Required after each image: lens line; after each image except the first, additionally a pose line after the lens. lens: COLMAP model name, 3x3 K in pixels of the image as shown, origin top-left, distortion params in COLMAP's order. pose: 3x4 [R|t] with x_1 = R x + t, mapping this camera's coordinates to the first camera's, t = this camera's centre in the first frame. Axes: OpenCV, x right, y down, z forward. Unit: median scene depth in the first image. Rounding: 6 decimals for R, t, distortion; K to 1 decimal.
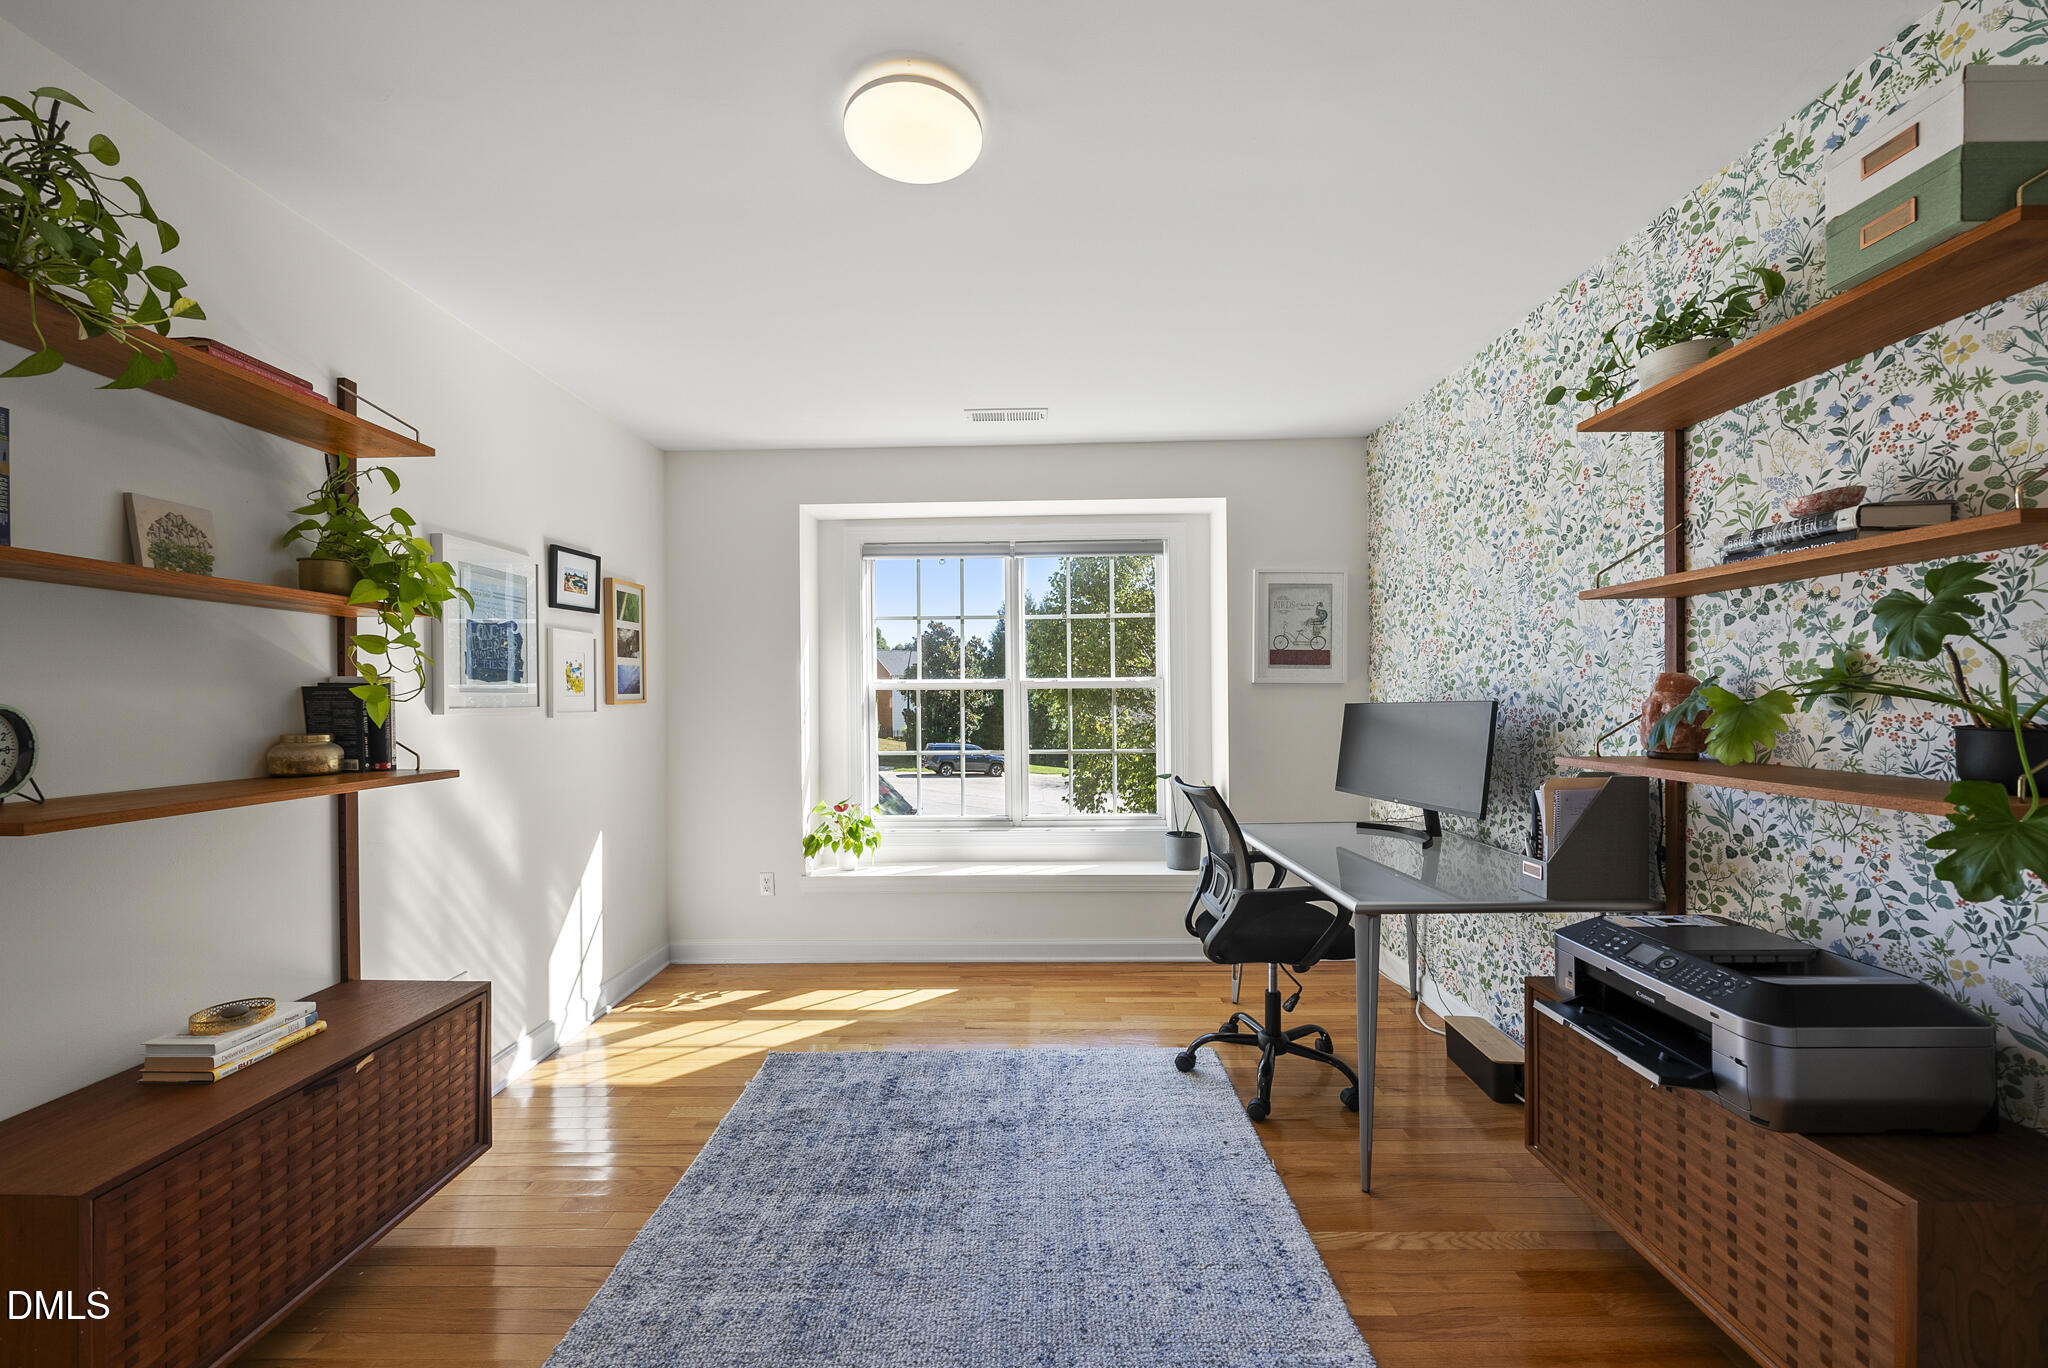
lens RADIAL K [[725.0, 0, 1021.8], [0, 725.0, 692.3], [0, 0, 1]] dist [-0.001907, -0.000005]
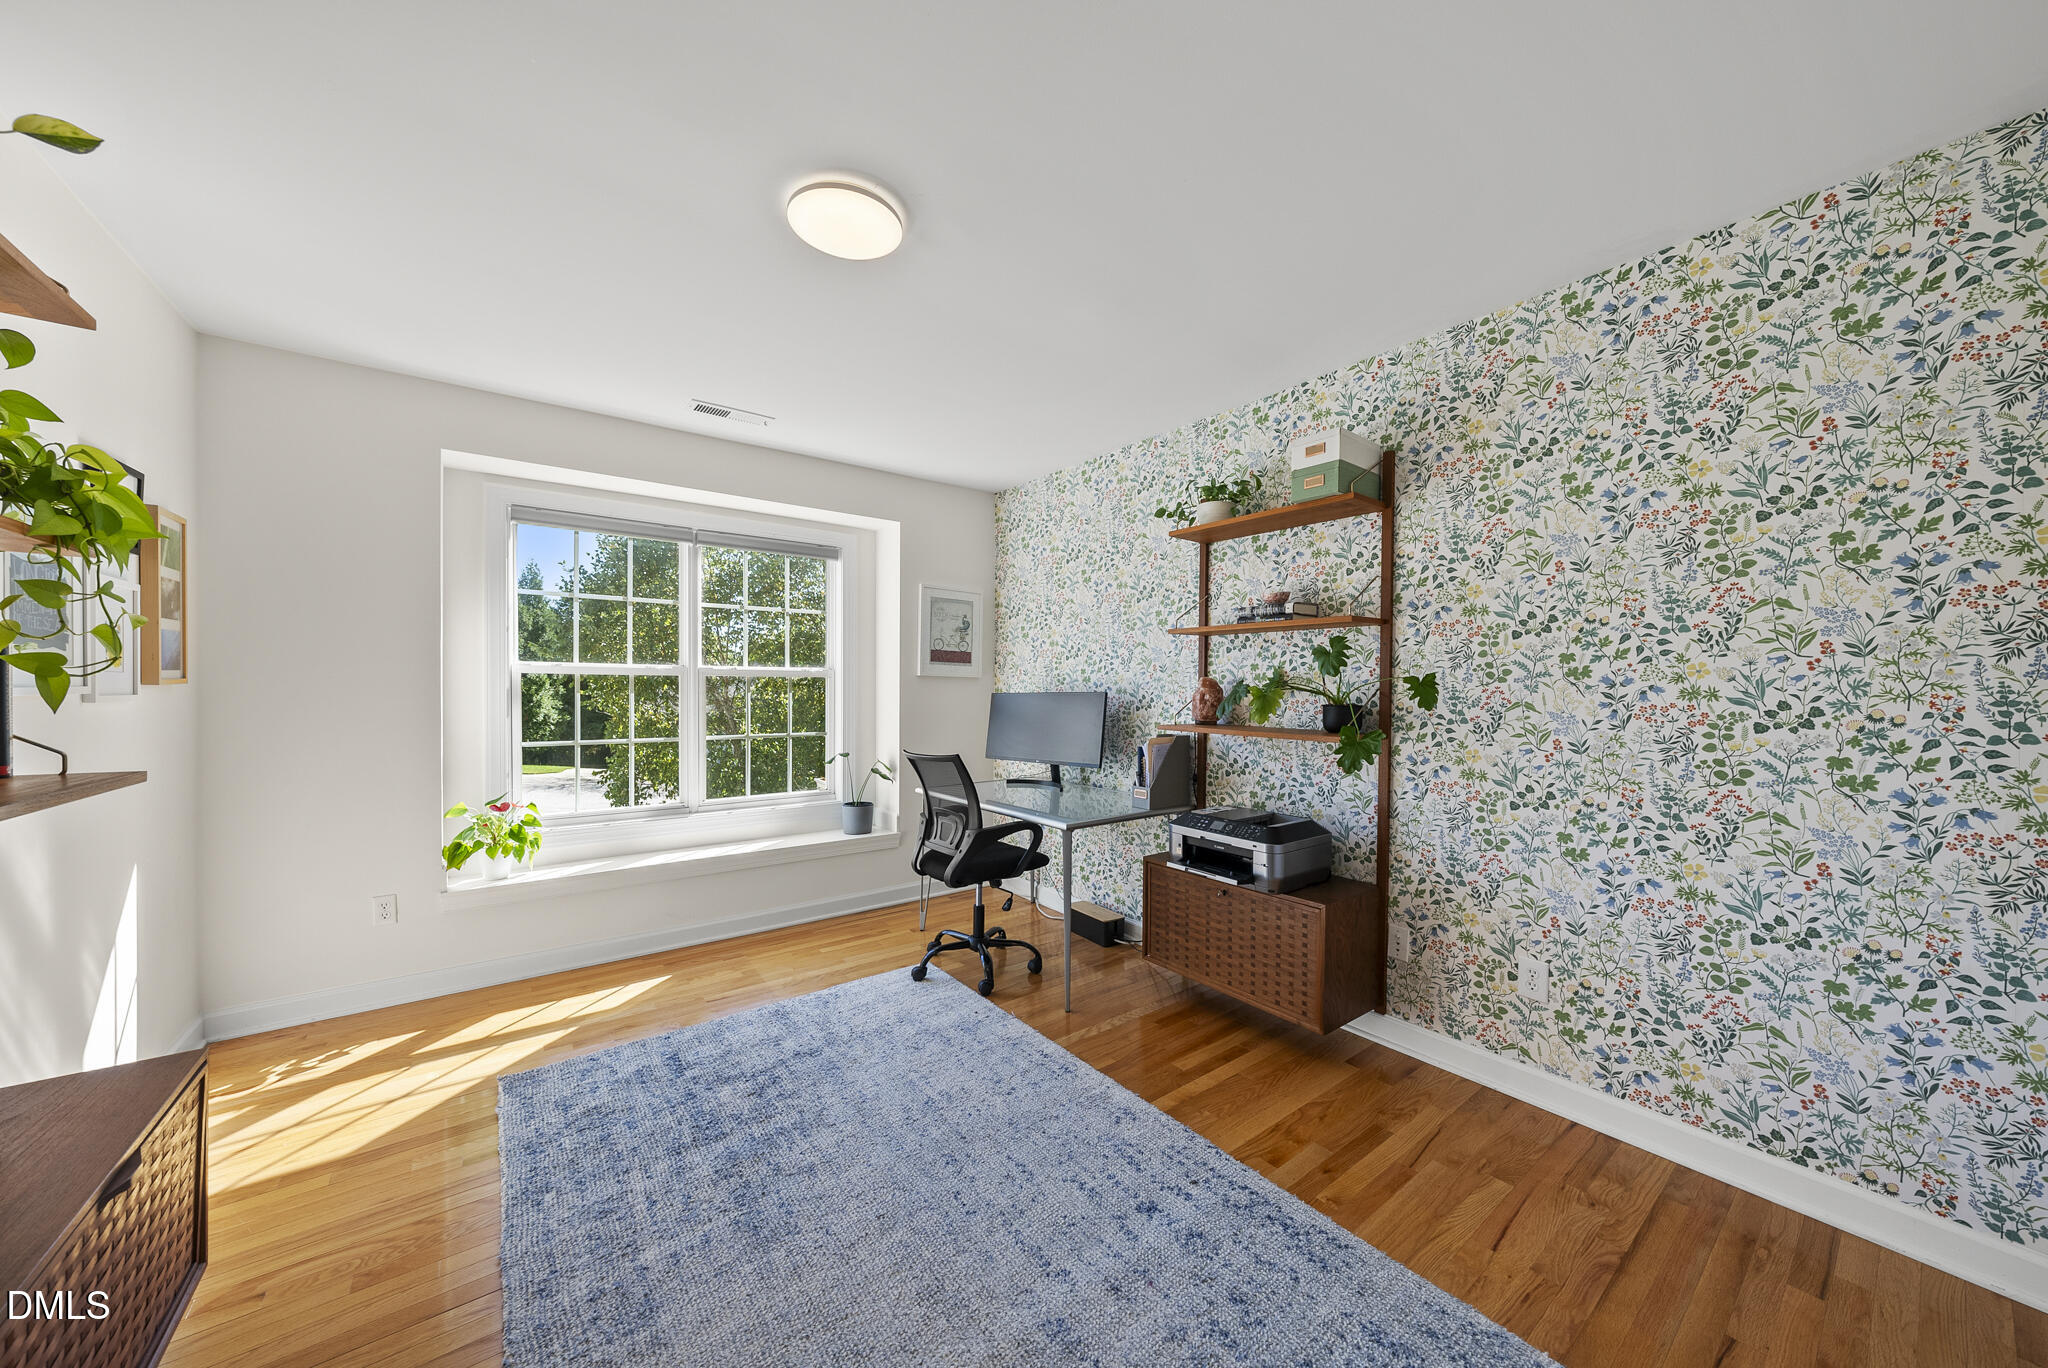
lens RADIAL K [[705.8, 0, 1024.0], [0, 705.8, 684.0], [0, 0, 1]] dist [0.000236, 0.000014]
pose [[0.785953, 0.017084, 0.618050, -0.440640], [-0.018368, 0.999822, -0.004279, 0.004520], [-0.618013, -0.007989, 0.786127, -0.090402]]
